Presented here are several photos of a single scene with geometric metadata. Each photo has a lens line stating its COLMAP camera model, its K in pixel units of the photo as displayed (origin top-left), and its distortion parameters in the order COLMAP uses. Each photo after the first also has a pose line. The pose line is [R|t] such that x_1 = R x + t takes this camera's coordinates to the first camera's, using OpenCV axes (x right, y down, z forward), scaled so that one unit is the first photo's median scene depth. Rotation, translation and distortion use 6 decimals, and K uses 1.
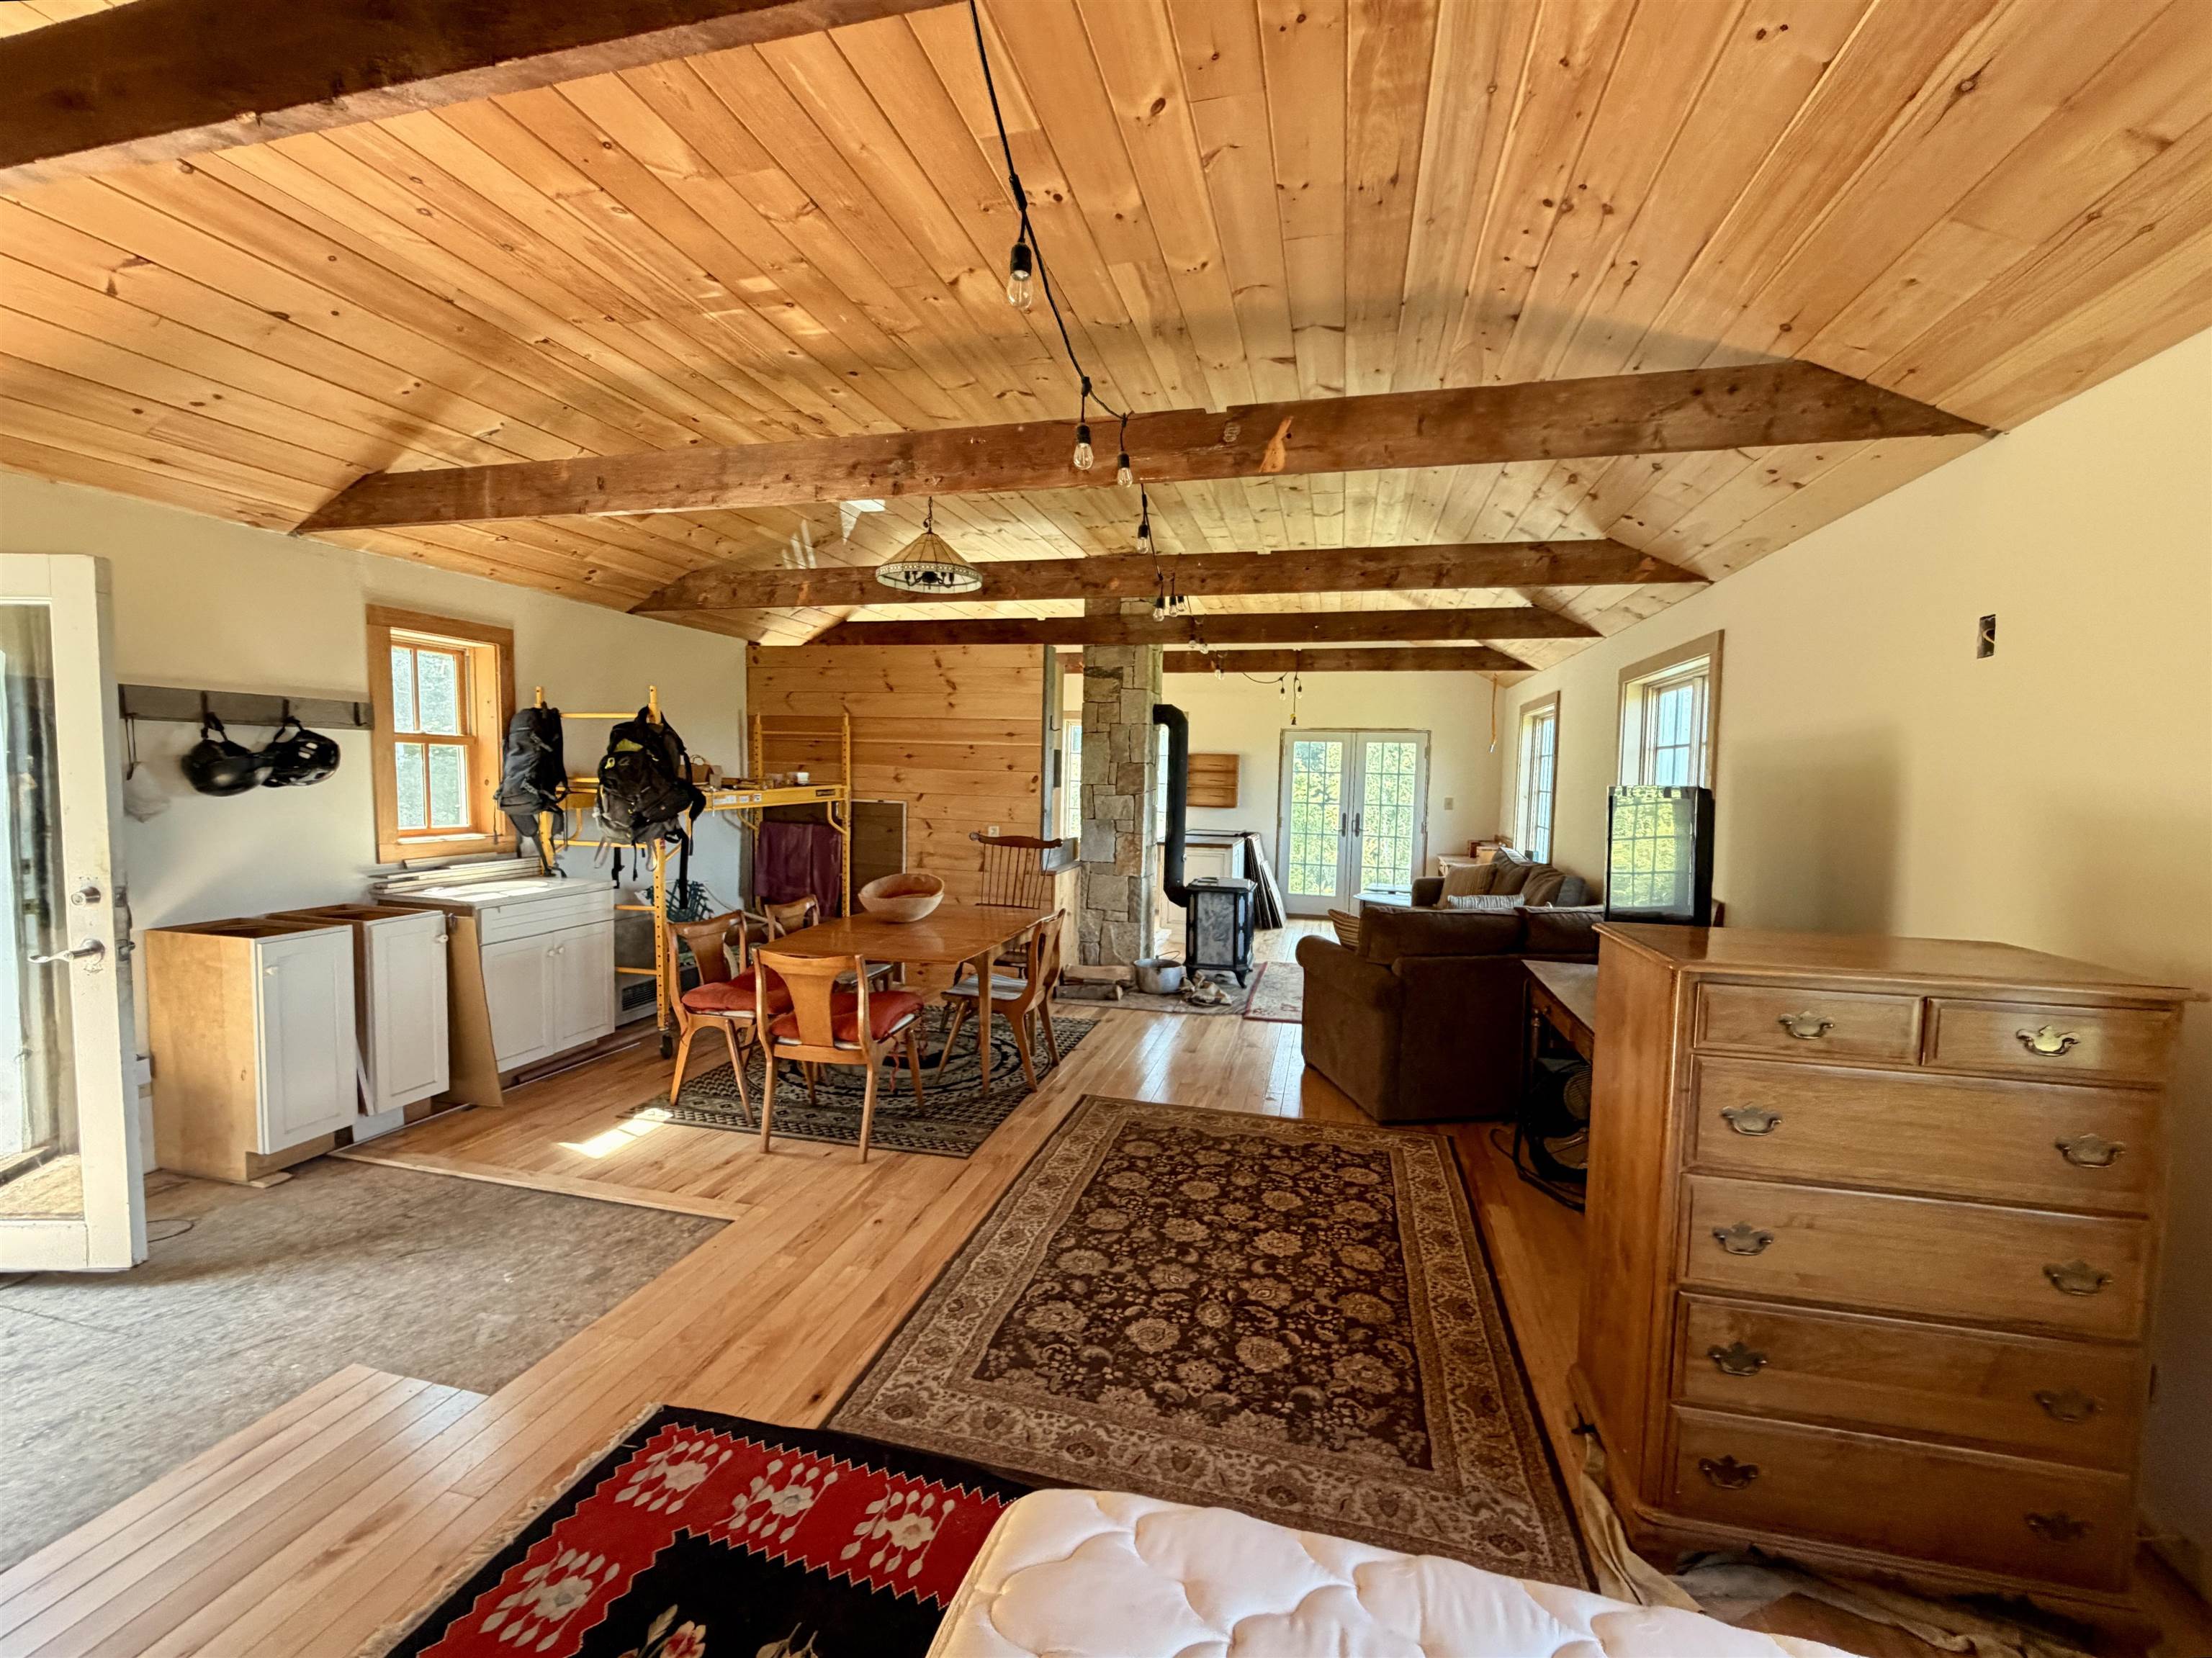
lens RADIAL K [[920.2, 0, 1104.8], [0, 920.2, 828.4], [0, 0, 1]] dist [-0.004159, 0.002514]
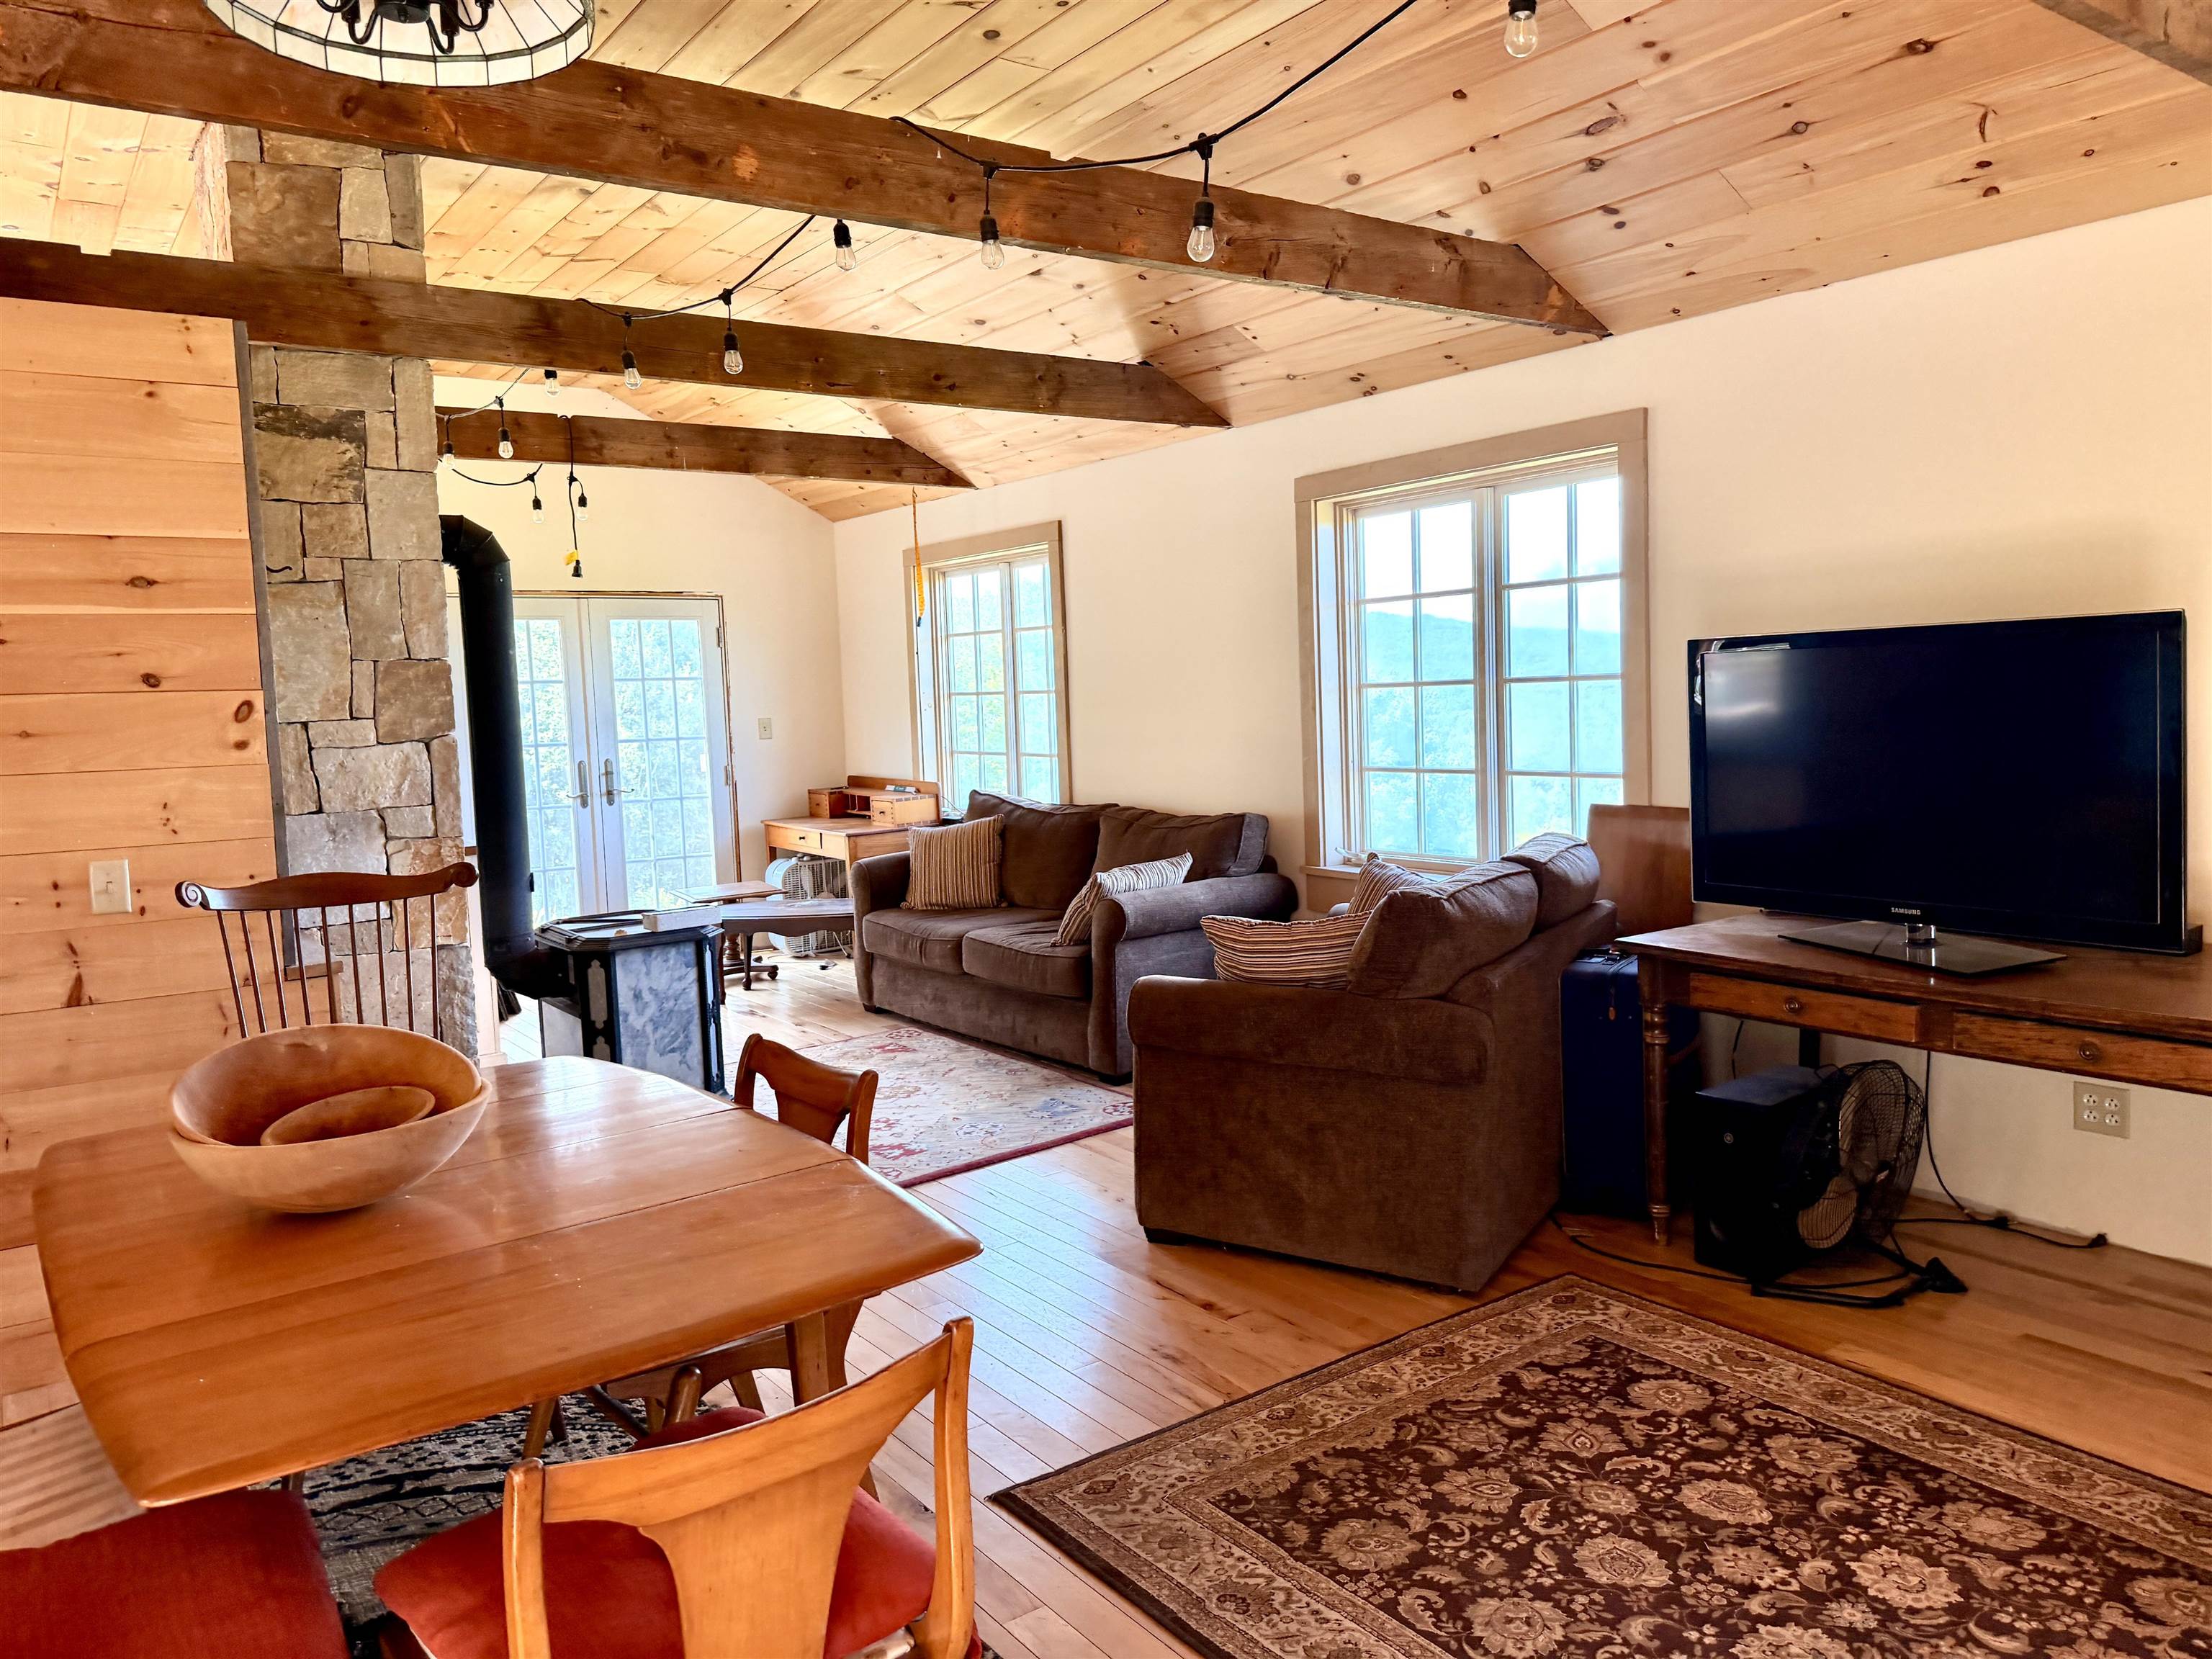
lens RADIAL K [[1551.5, 0, 1070.0], [0, 1551.5, 812.7], [0, 0, 1]] dist [0.049897, -0.059047]
pose [[0.642336, -0.108916, 0.758645, -0.544870], [0.097672, 0.993413, 0.059924, -0.033839], [-0.760175, 0.035607, 0.648743, 0.633714]]
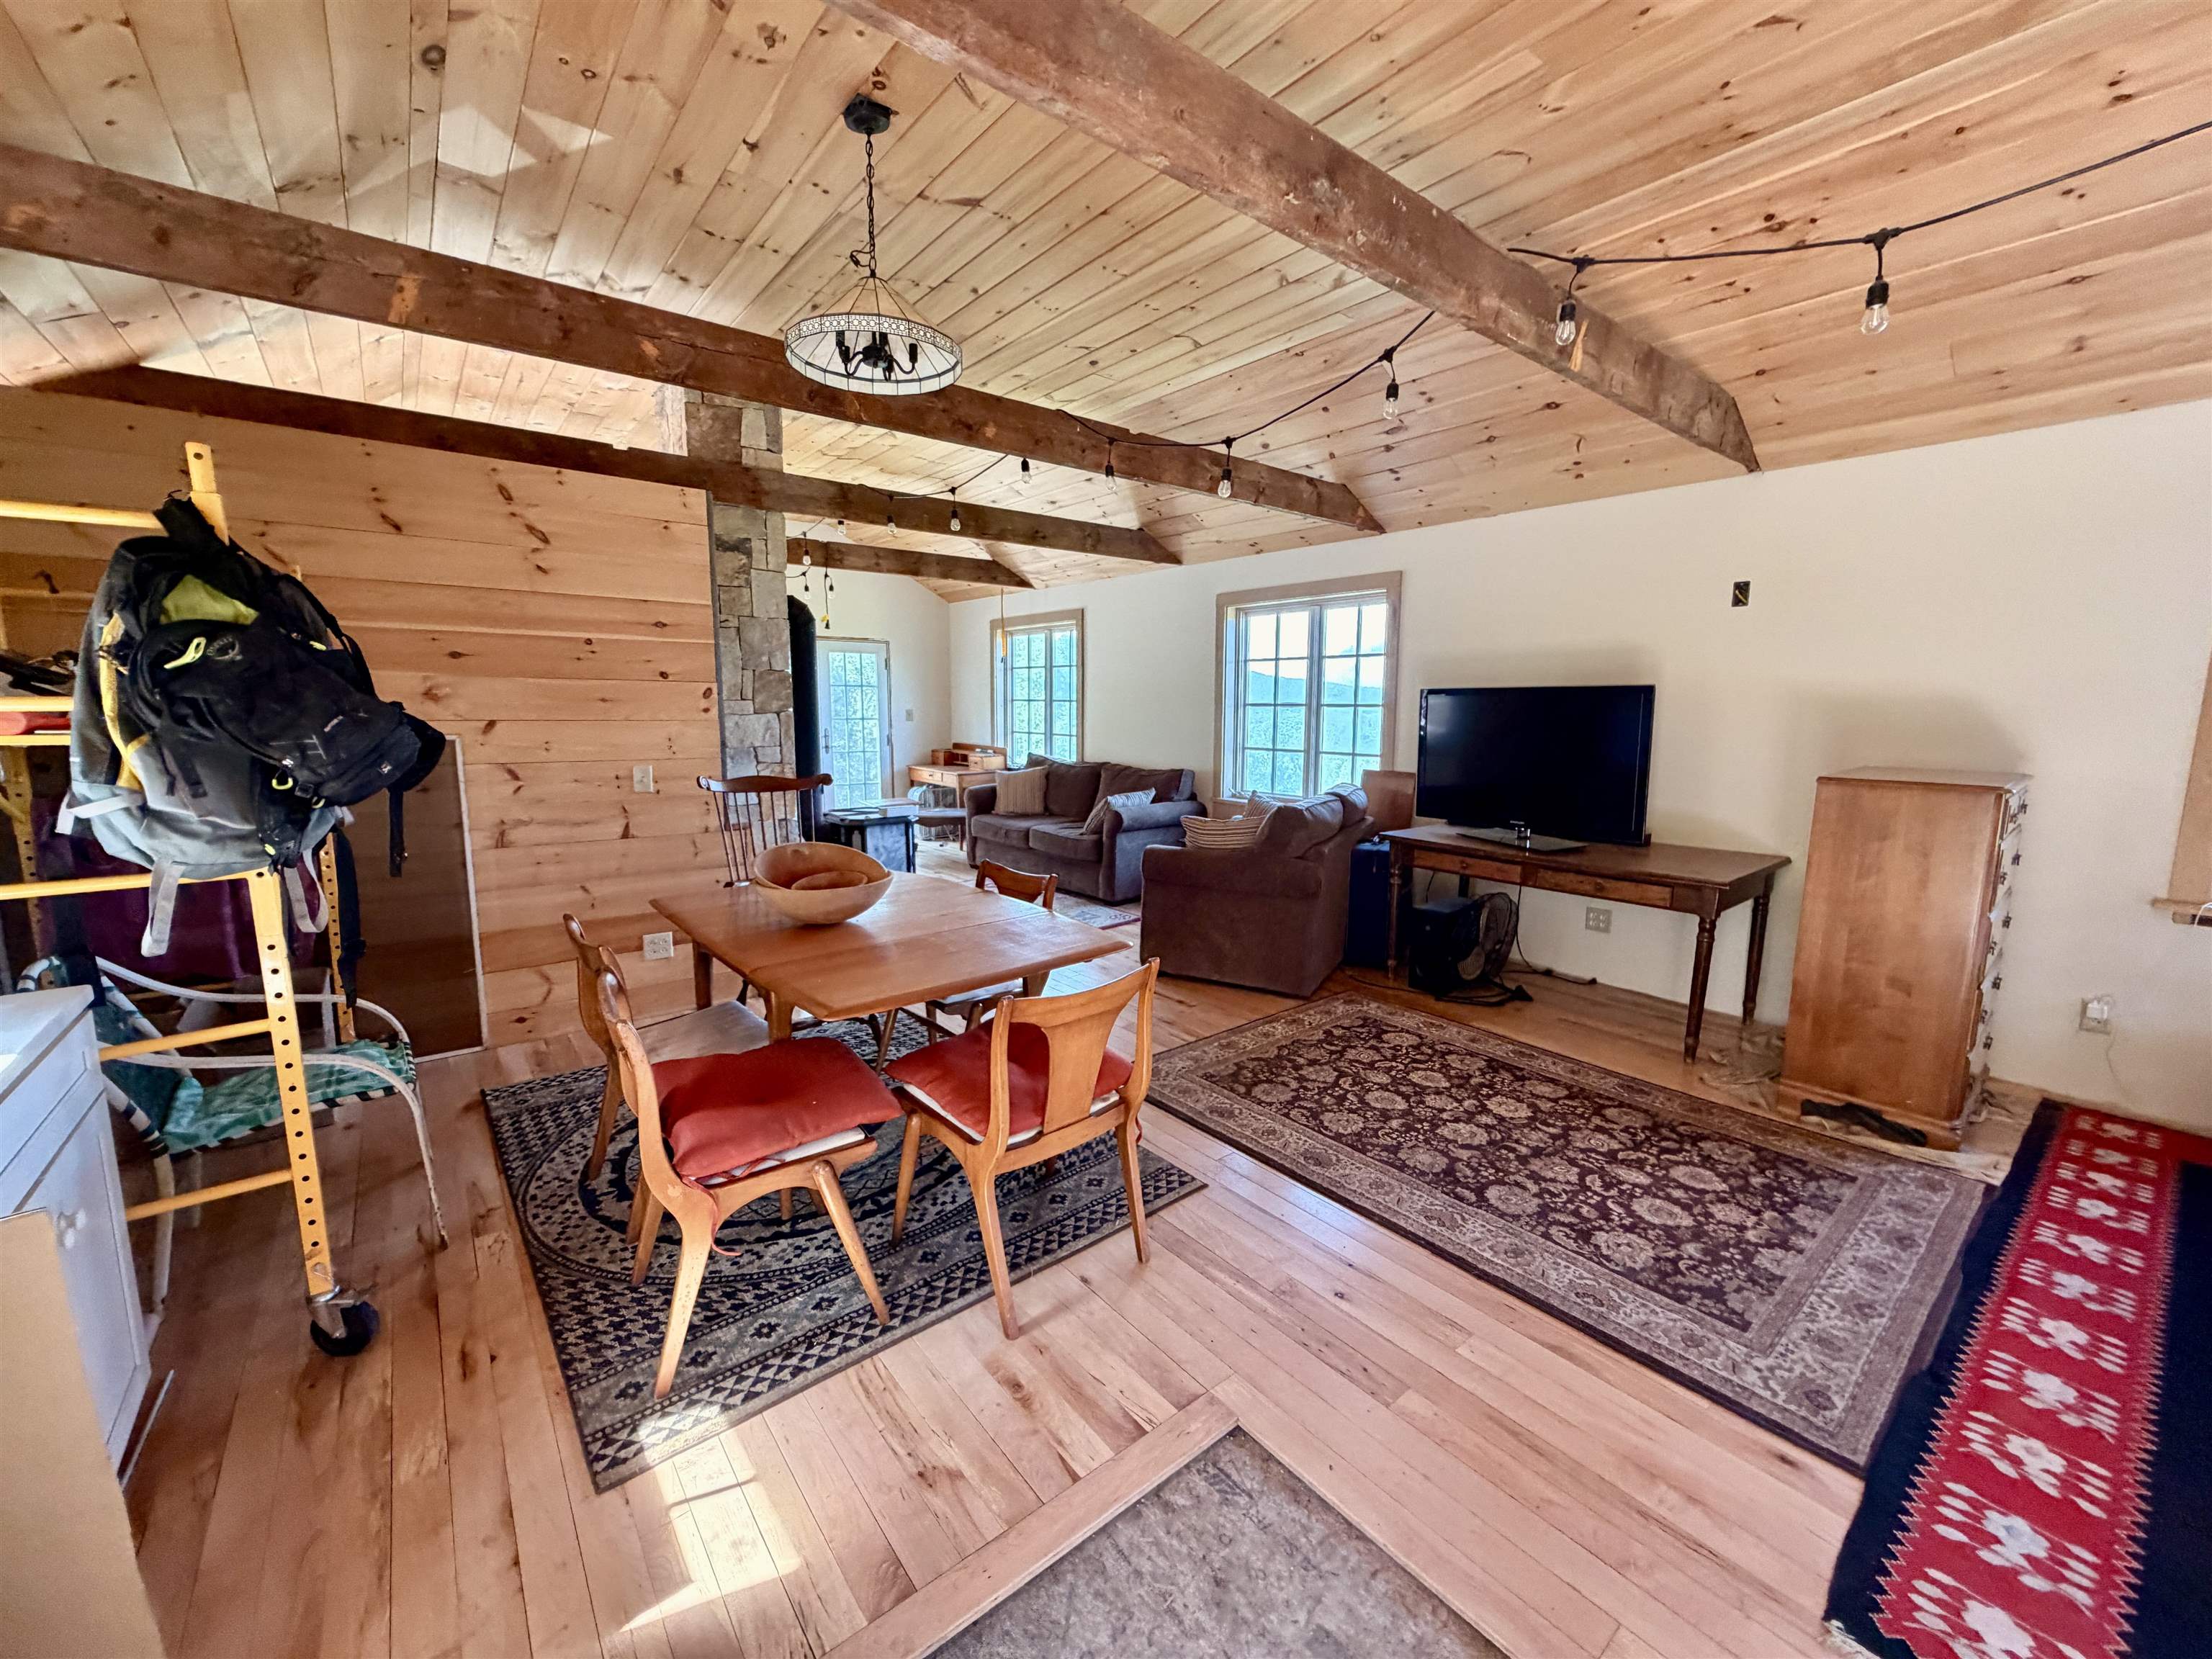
lens RADIAL K [[884.9, 0, 1086.9], [0, 884.9, 825.1], [0, 0, 1]] dist [0.001921, -0.000097]
pose [[0.597500, -0.131107, 0.791078, -0.732463], [0.056843, 0.990986, 0.121305, -0.033193], [-0.799852, -0.027512, 0.599567, 0.627645]]
